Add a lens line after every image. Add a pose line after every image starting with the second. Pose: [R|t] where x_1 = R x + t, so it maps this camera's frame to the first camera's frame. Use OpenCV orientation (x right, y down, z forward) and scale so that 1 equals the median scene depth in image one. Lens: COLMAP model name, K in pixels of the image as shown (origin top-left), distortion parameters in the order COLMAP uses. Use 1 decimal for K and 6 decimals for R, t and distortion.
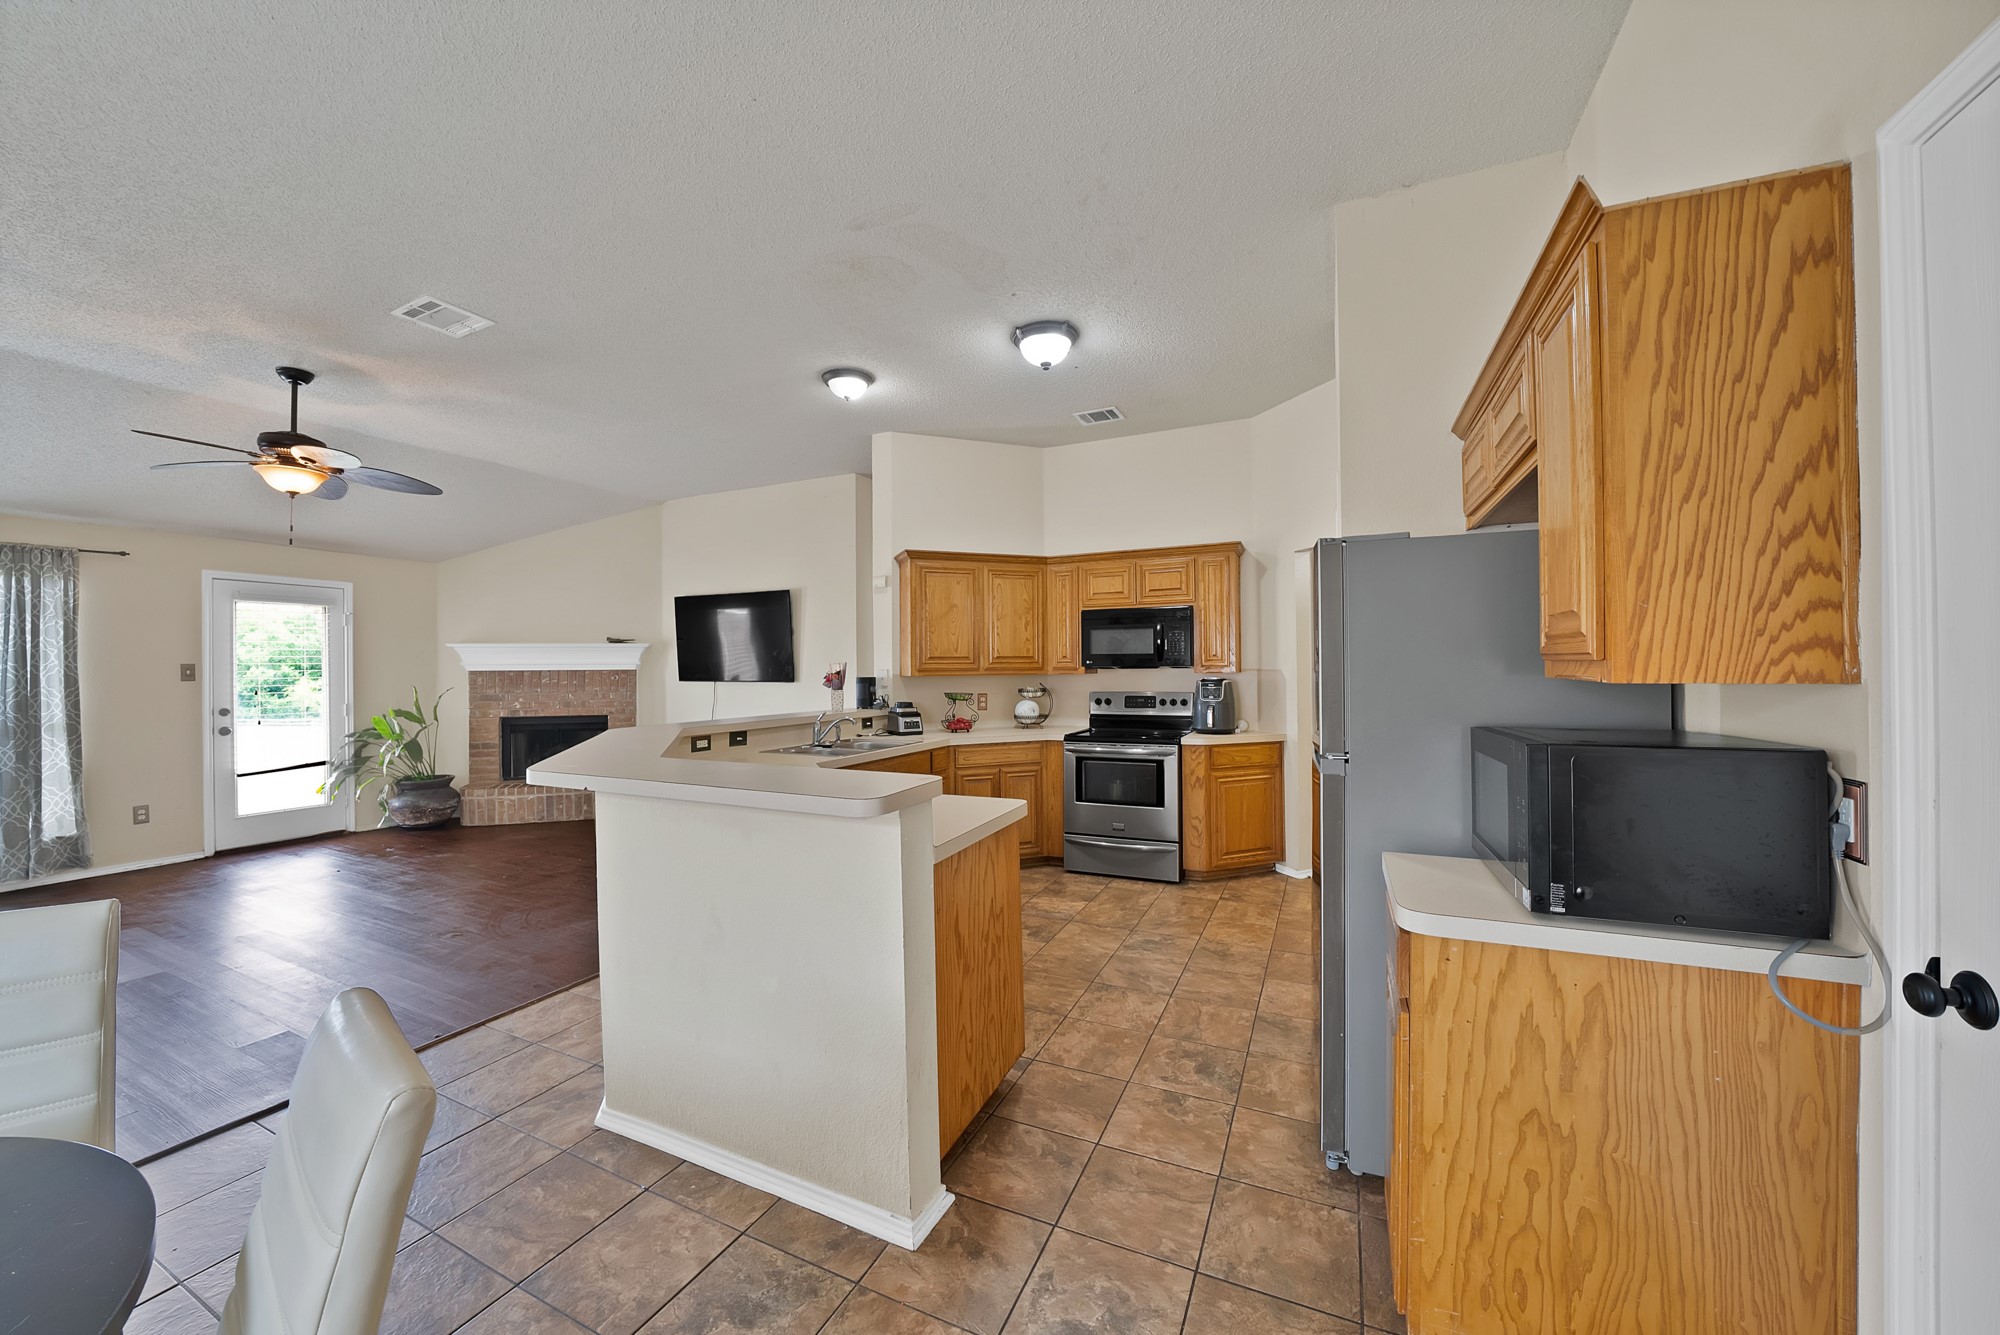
lens RADIAL K [[723.5, 0, 988.4], [0, 723.5, 664.4], [0, 0, 1]] dist [-0.016109, 0.000188]
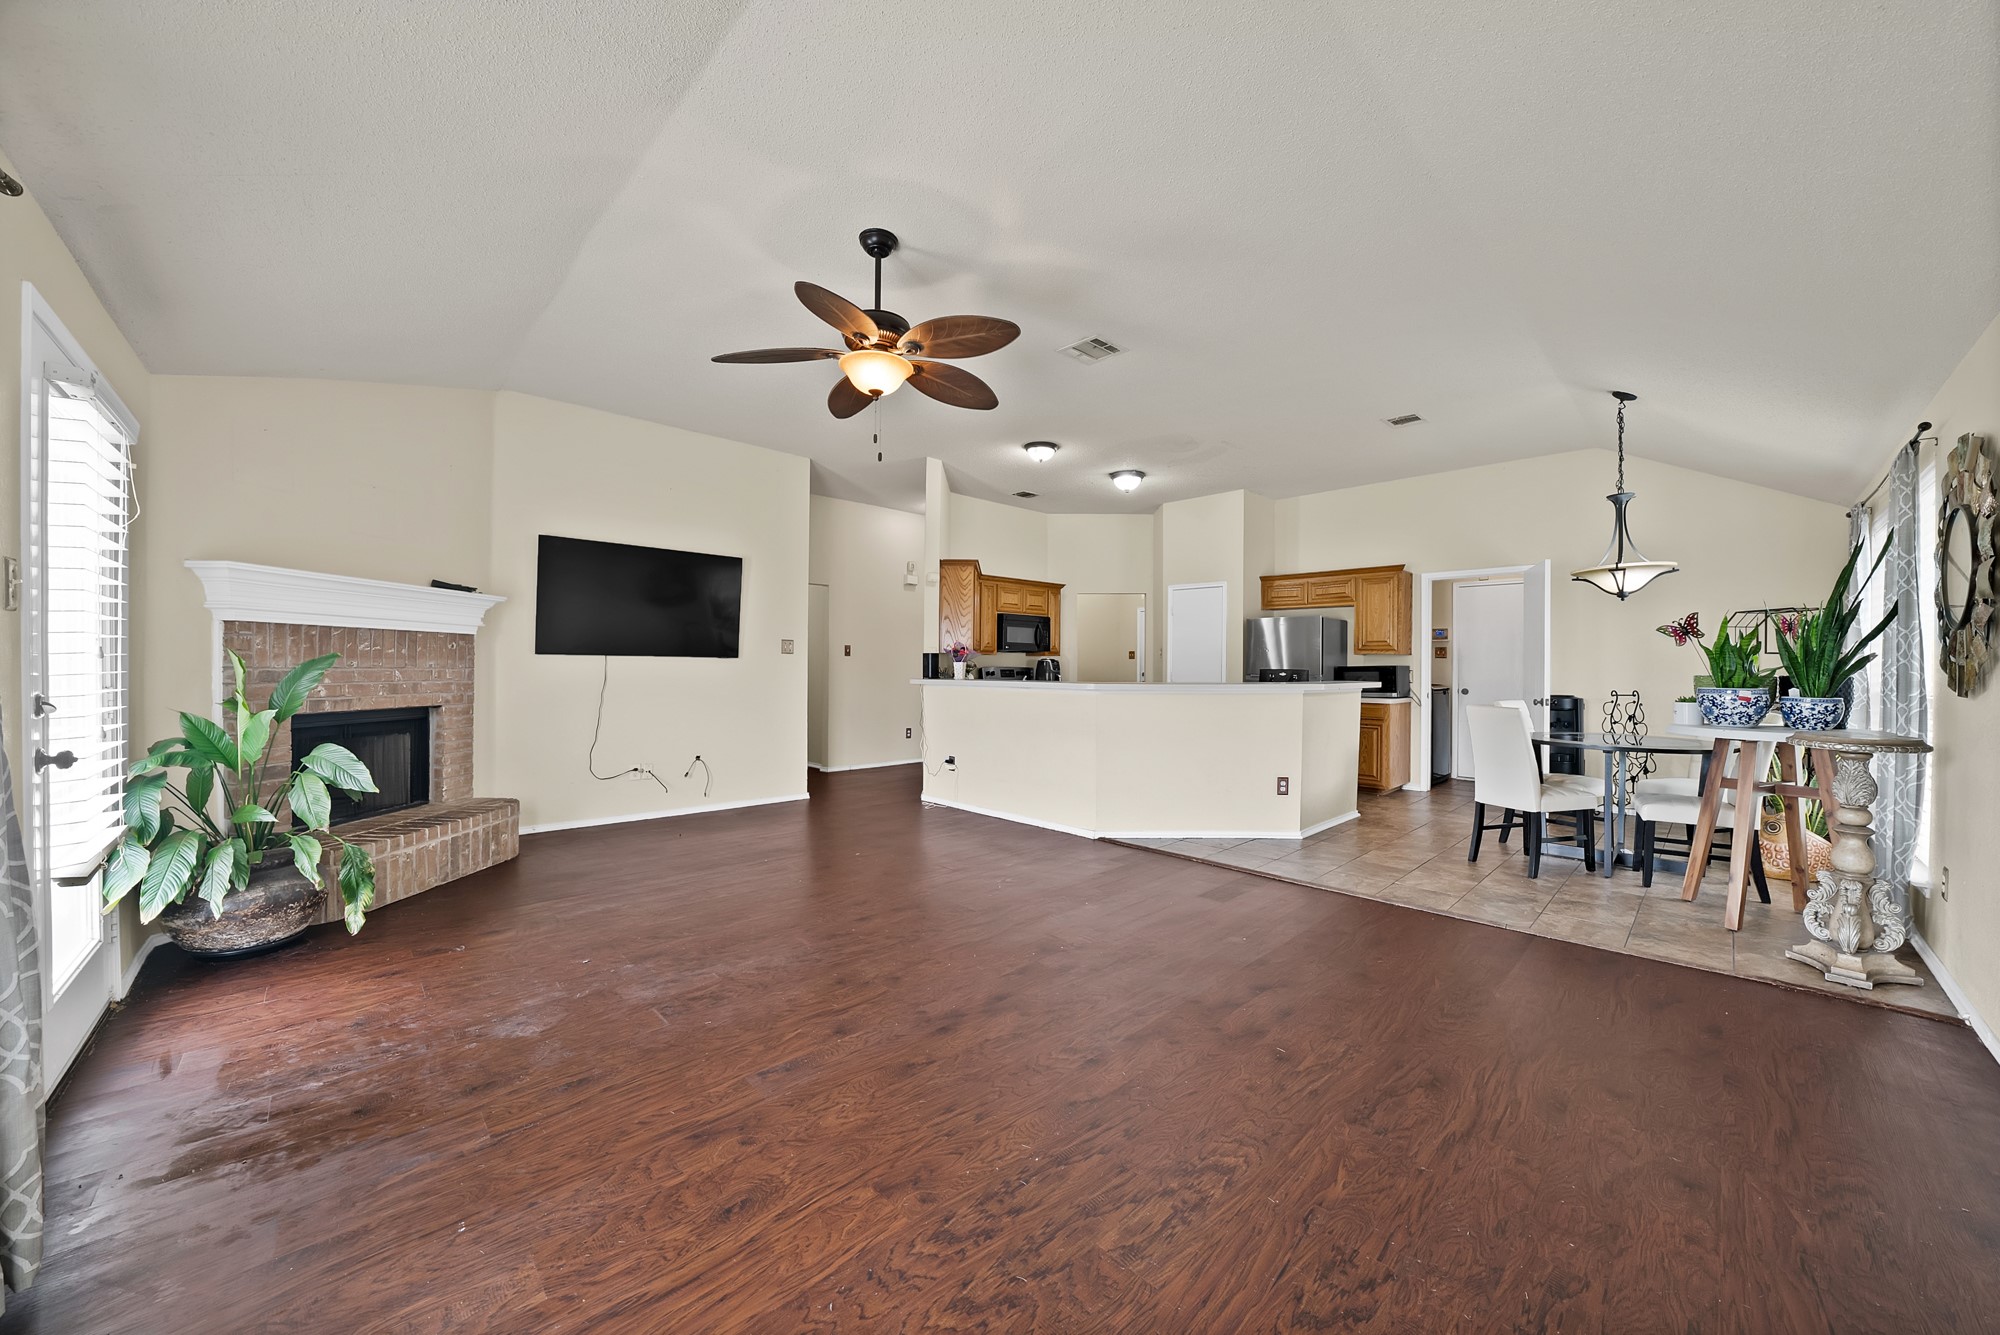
lens RADIAL K [[710.0, 0, 1002.0], [0, 710.0, 664.4], [0, 0, 1]] dist [-0.022699, 0.000060]
pose [[0.351710, 0.012263, 0.936029, -1.318071], [-0.014362, 0.999867, -0.007703, 0.046819], [-0.935999, -0.010734, 0.351839, 0.479094]]
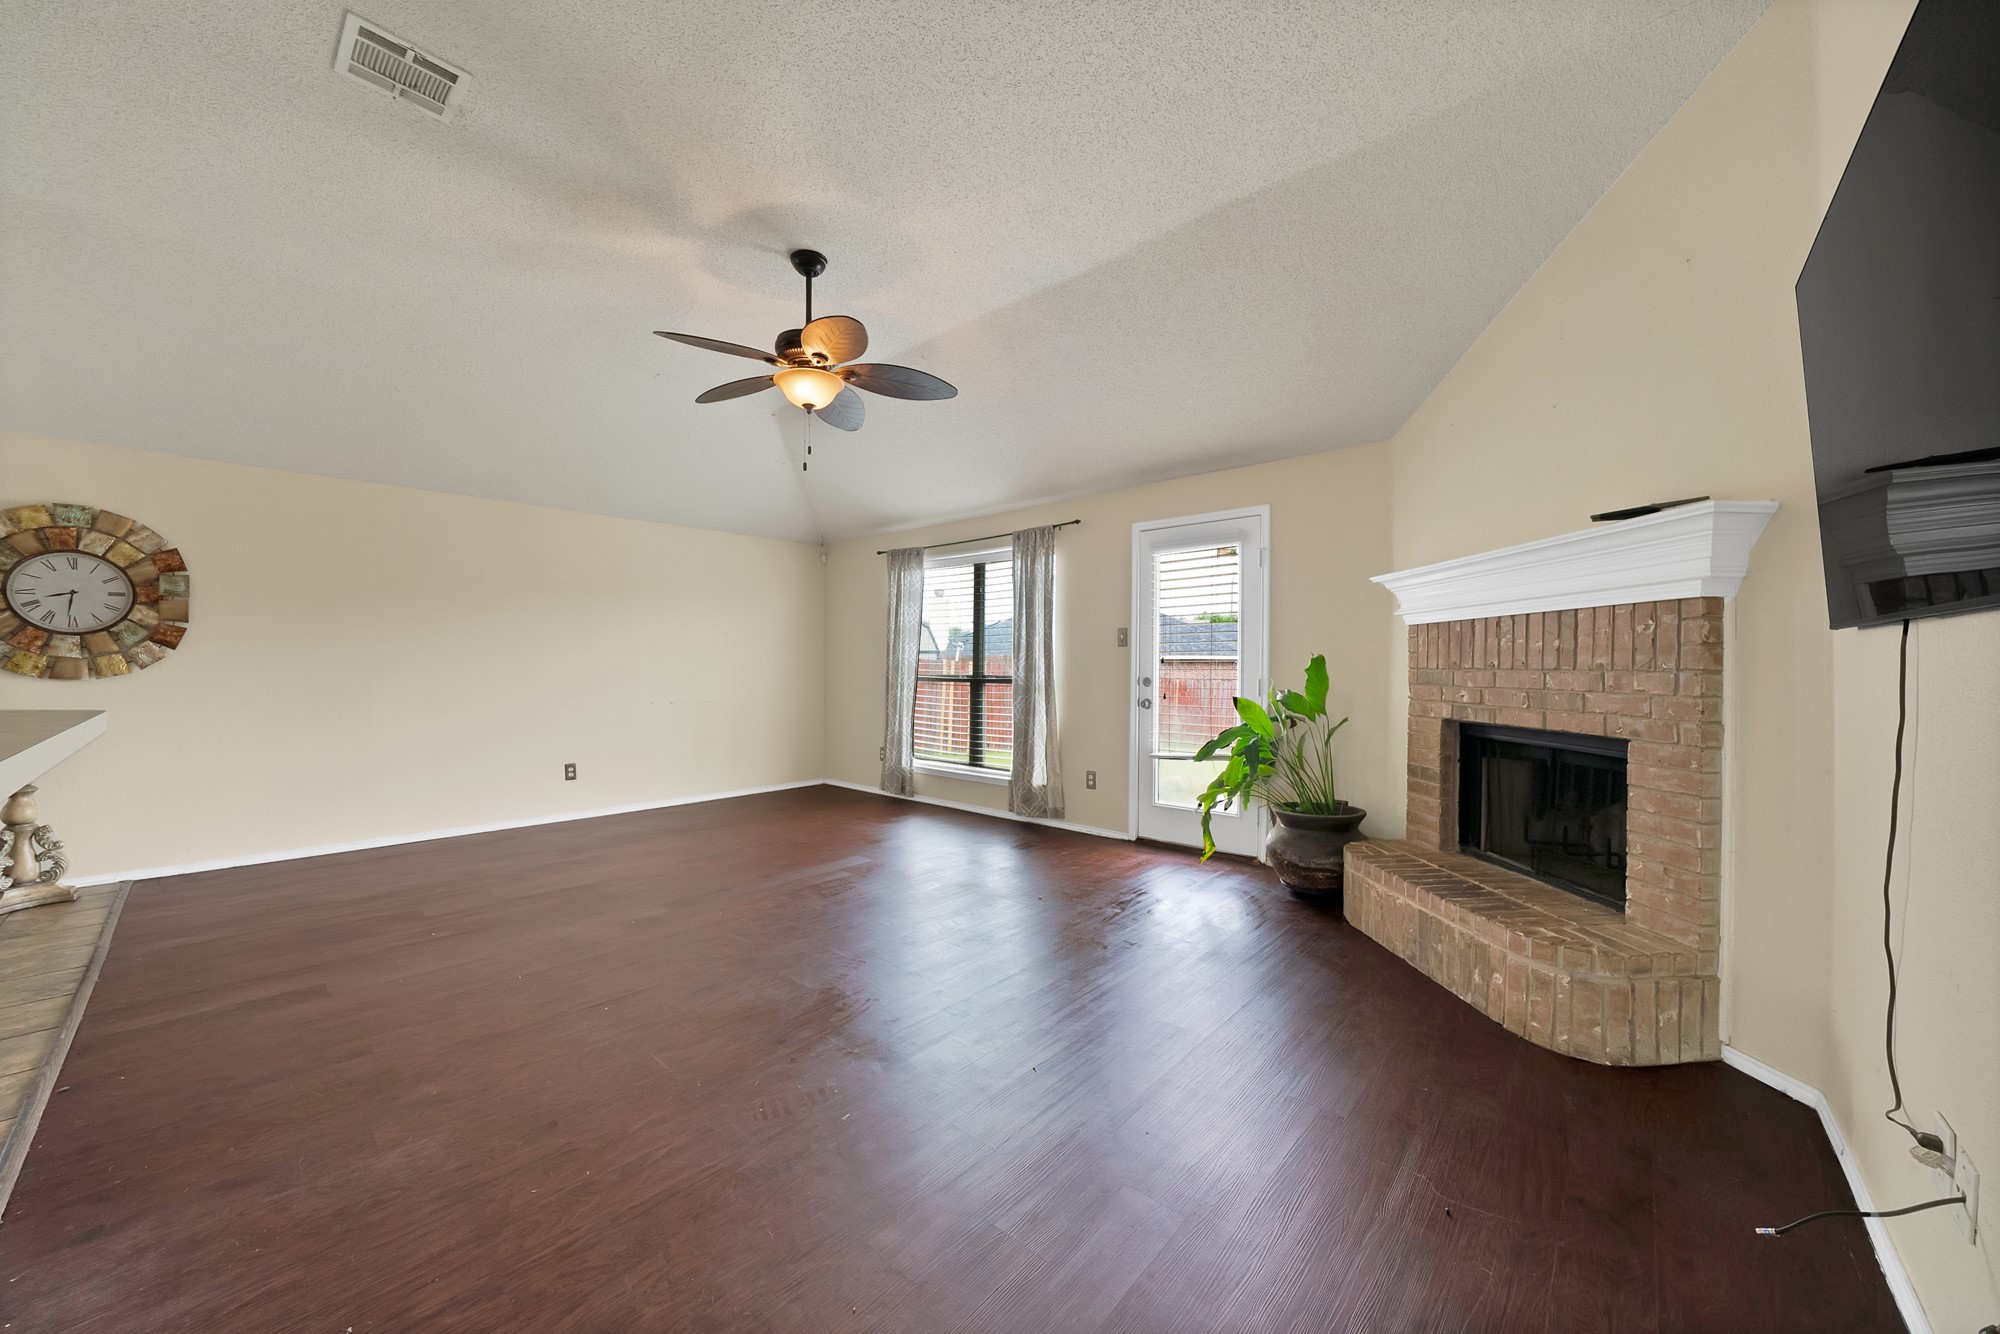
lens RADIAL K [[716.3, 0, 1007.4], [0, 716.3, 672.9], [0, 0, 1]] dist [-0.019353, 0.000378]
pose [[-0.271777, 0.013393, -0.962267, -0.193029], [0.007129, 0.999904, 0.011903, 0.047905], [0.962334, -0.003625, -0.271846, 1.157476]]
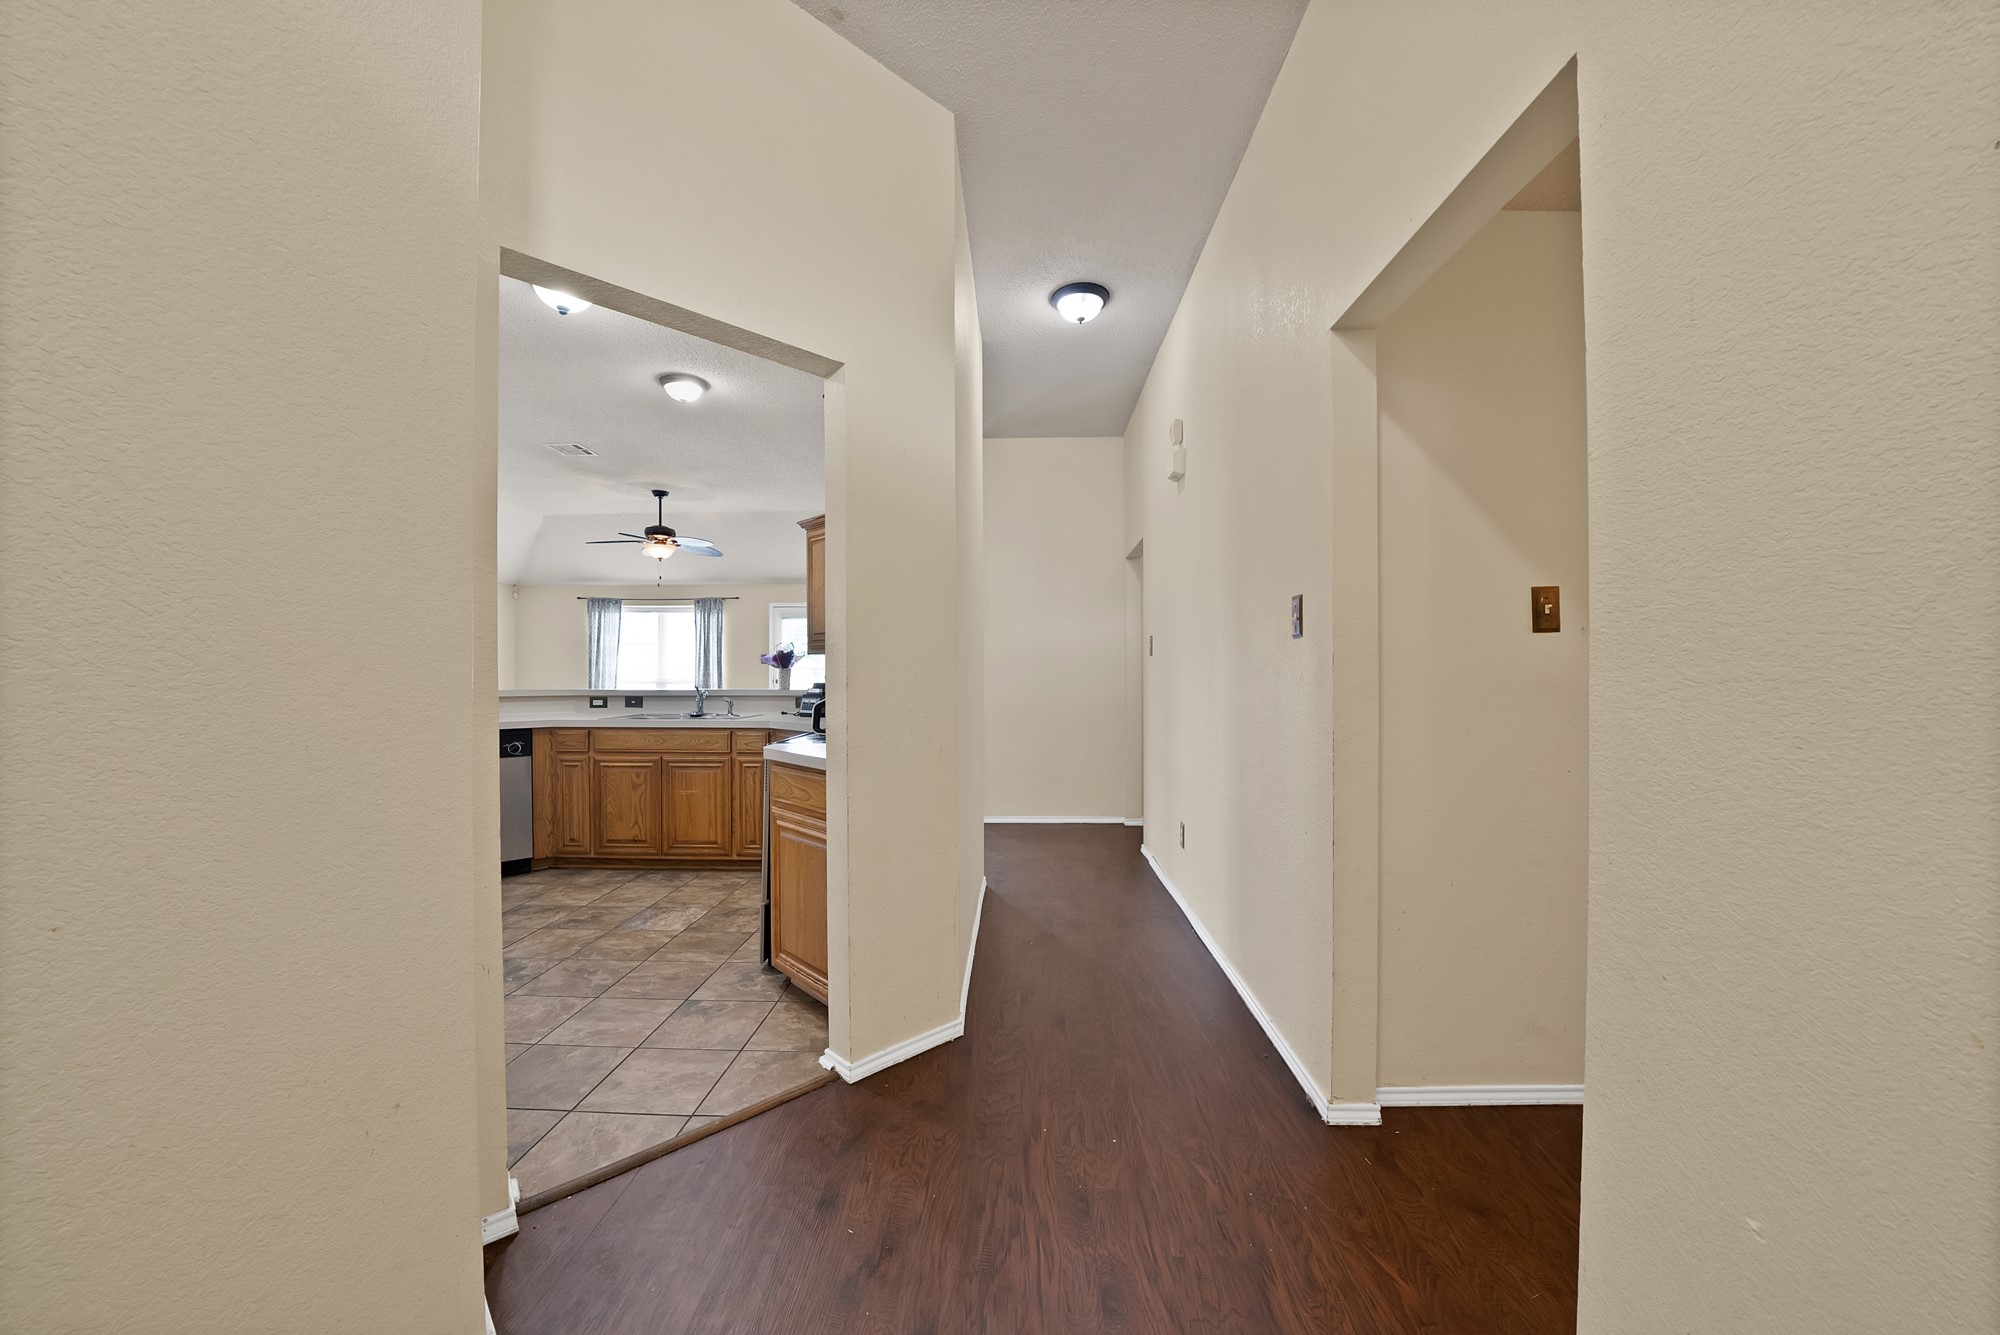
lens RADIAL K [[707.6, 0, 994.2], [0, 707.6, 674.0], [0, 0, 1]] dist [-0.019848, 0.000002]
pose [[0.400335, 0.010268, -0.916311, 0.831881], [0.005728, 0.999890, 0.013708, 0.030880], [0.916351, -0.010736, 0.400232, 0.849117]]
